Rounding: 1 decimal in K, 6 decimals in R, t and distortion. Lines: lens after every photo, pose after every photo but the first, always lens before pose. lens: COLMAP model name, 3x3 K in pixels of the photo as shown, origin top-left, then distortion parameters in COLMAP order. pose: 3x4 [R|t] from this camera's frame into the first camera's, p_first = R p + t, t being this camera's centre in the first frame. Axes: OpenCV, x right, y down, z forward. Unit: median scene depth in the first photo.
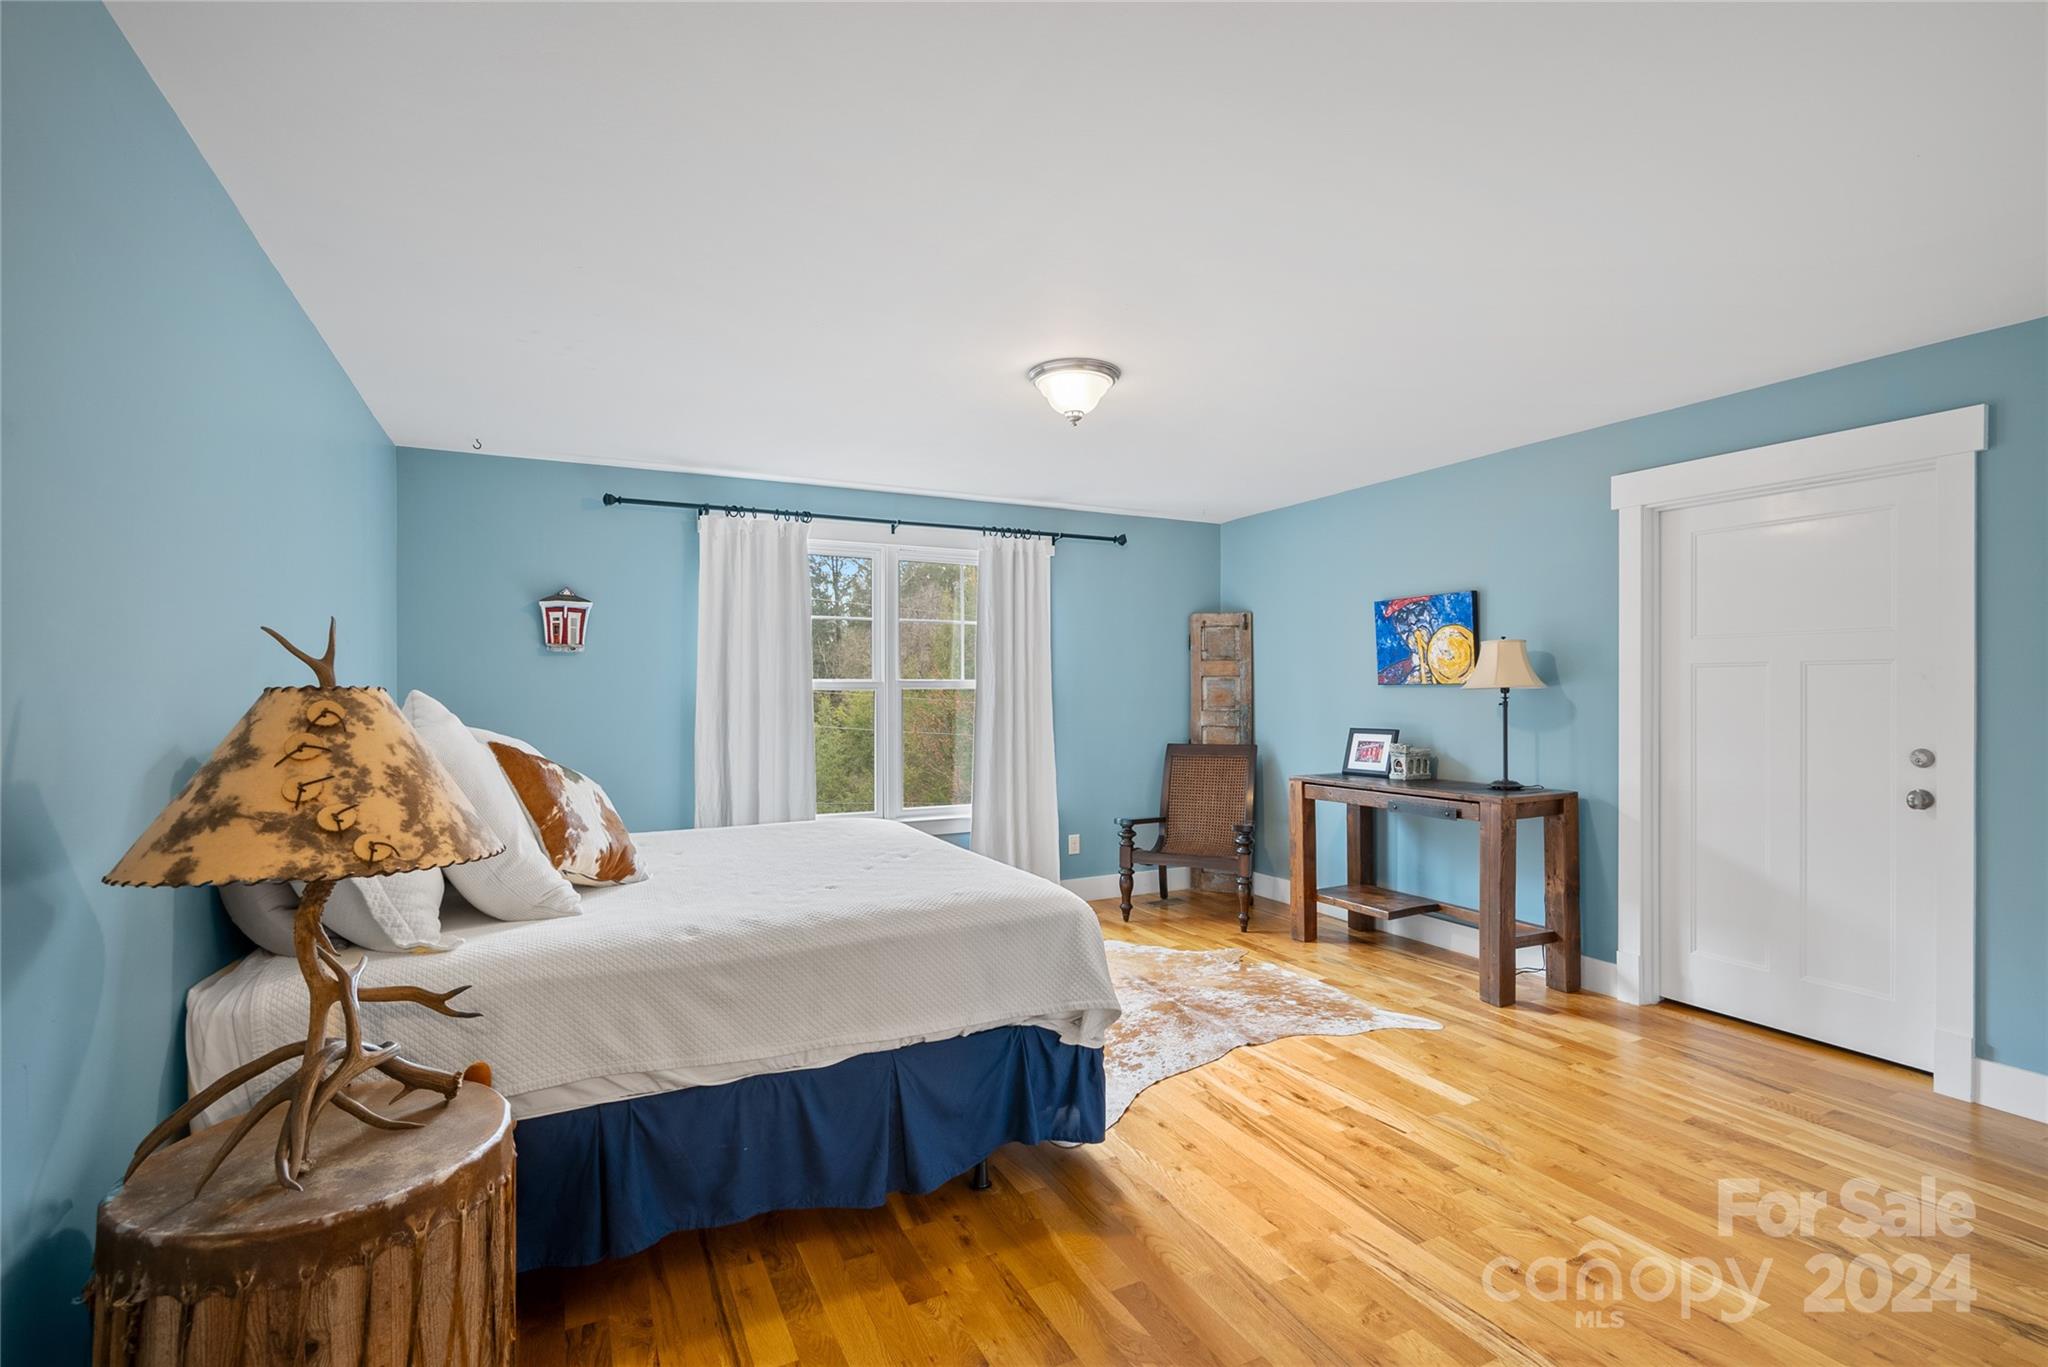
lens RADIAL K [[936.9, 0, 1036.5], [0, 936.9, 690.5], [0, 0, 1]] dist [-0.004076, 0.001599]
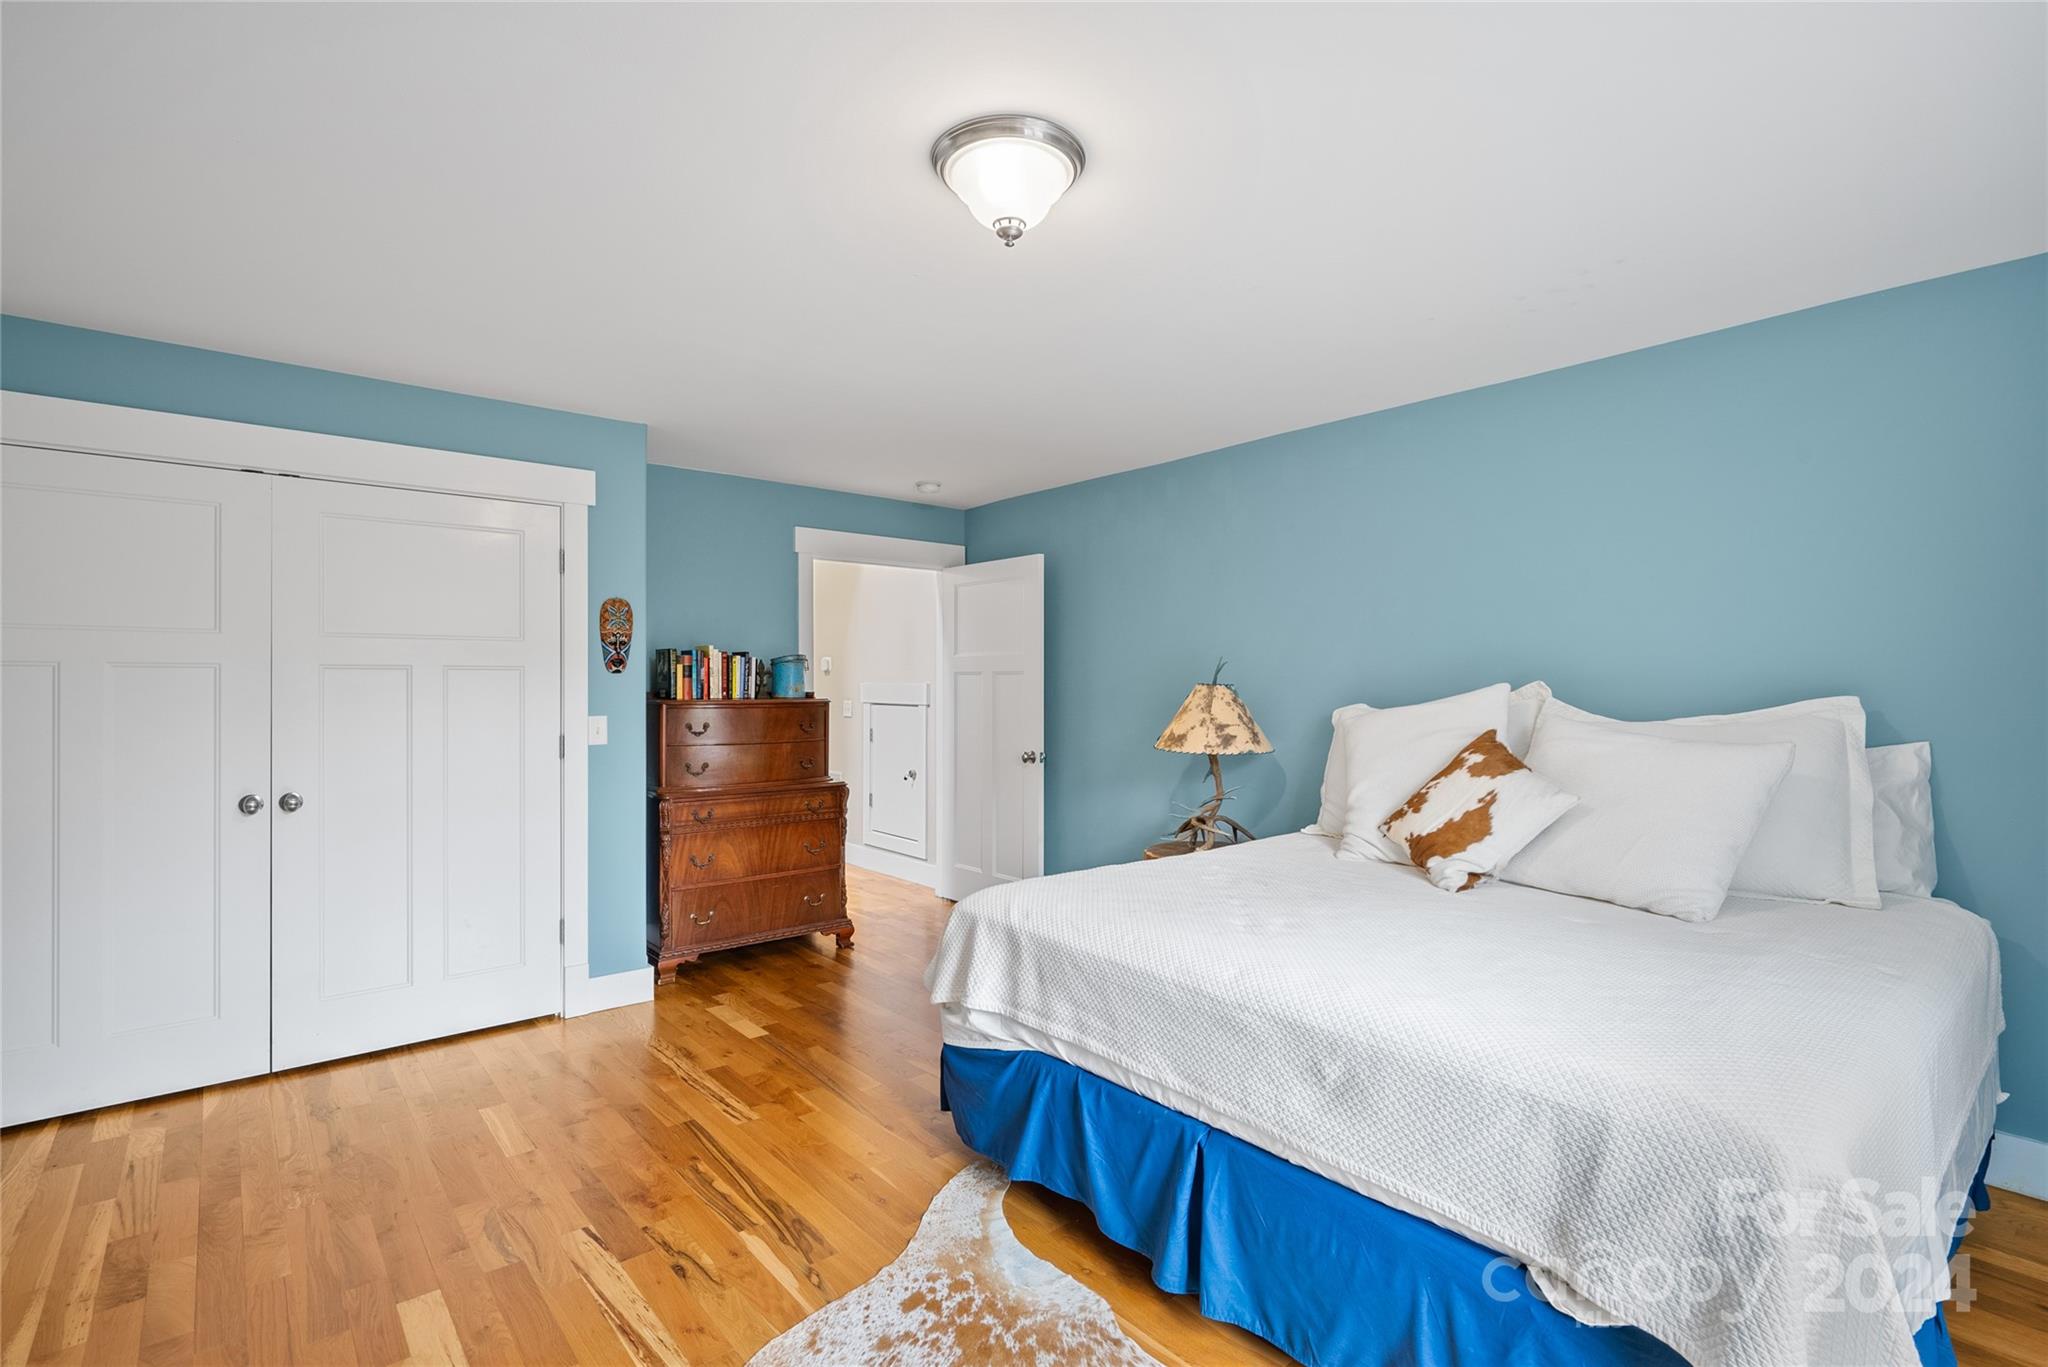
lens RADIAL K [[936.9, 0, 1036.5], [0, 936.9, 690.5], [0, 0, 1]] dist [-0.004076, 0.001599]
pose [[-0.971594, 0.007145, -0.236546, 0.197778], [0.005587, 0.999958, 0.007256, -0.002569], [0.236588, 0.005728, -0.971593, 1.878345]]
